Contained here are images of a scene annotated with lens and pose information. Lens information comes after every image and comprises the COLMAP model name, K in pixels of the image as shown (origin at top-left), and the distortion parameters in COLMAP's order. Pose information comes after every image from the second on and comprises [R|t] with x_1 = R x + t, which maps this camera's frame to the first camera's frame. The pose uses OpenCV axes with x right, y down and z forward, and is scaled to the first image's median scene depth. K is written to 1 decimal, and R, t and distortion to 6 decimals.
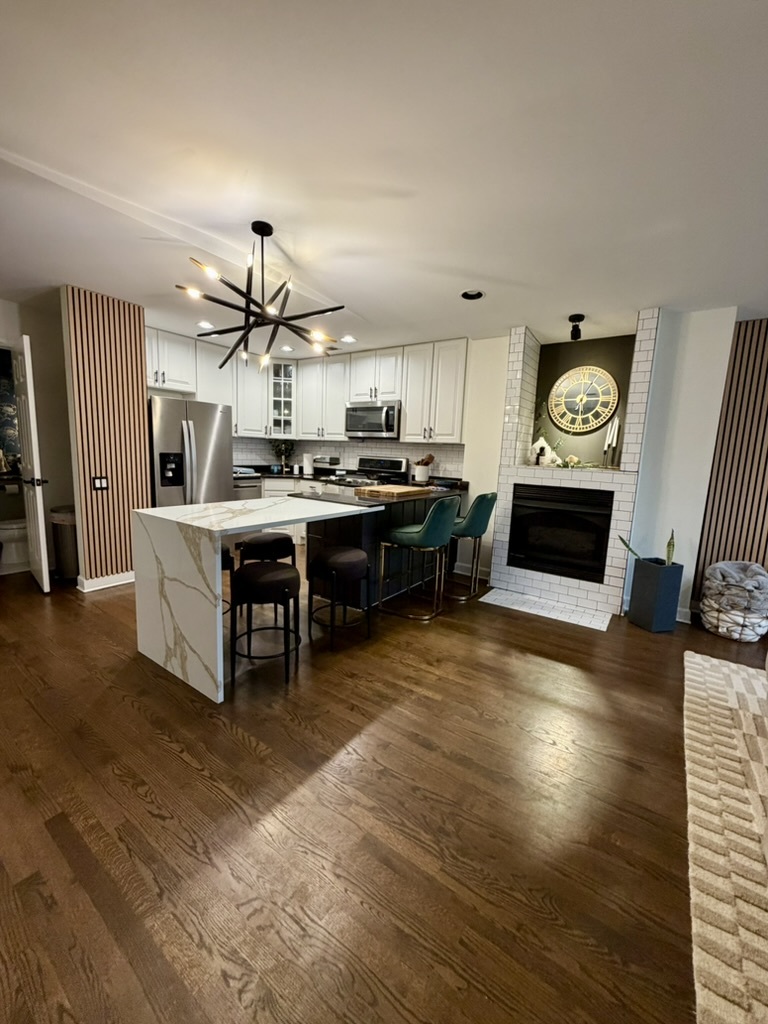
lens RADIAL K [[413.8, 0, 384.0], [0, 413.8, 512.0], [0, 0, 1]] dist [-0.001231, -0.000321]
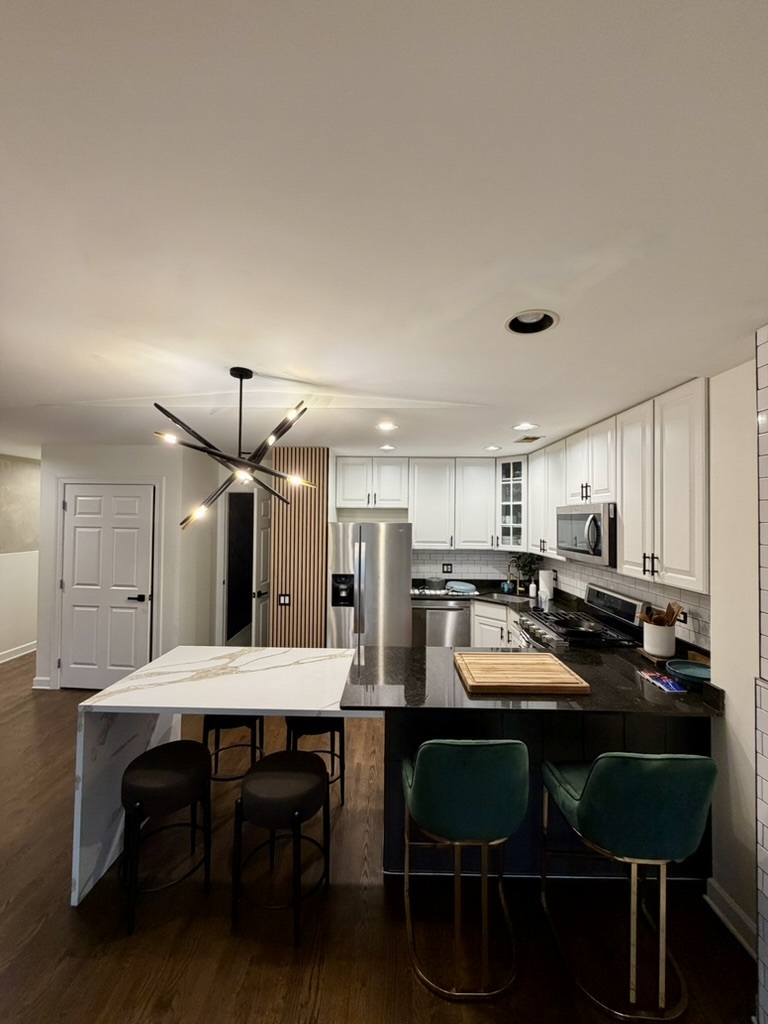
lens RADIAL K [[413.8, 0, 384.0], [0, 413.8, 512.0], [0, 0, 1]] dist [-0.001231, -0.000321]
pose [[0.577062, -0.046233, -0.815390, 0.344491], [-0.108355, 0.985236, -0.132547, -0.150100], [0.809480, 0.164840, 0.563533, 0.424082]]
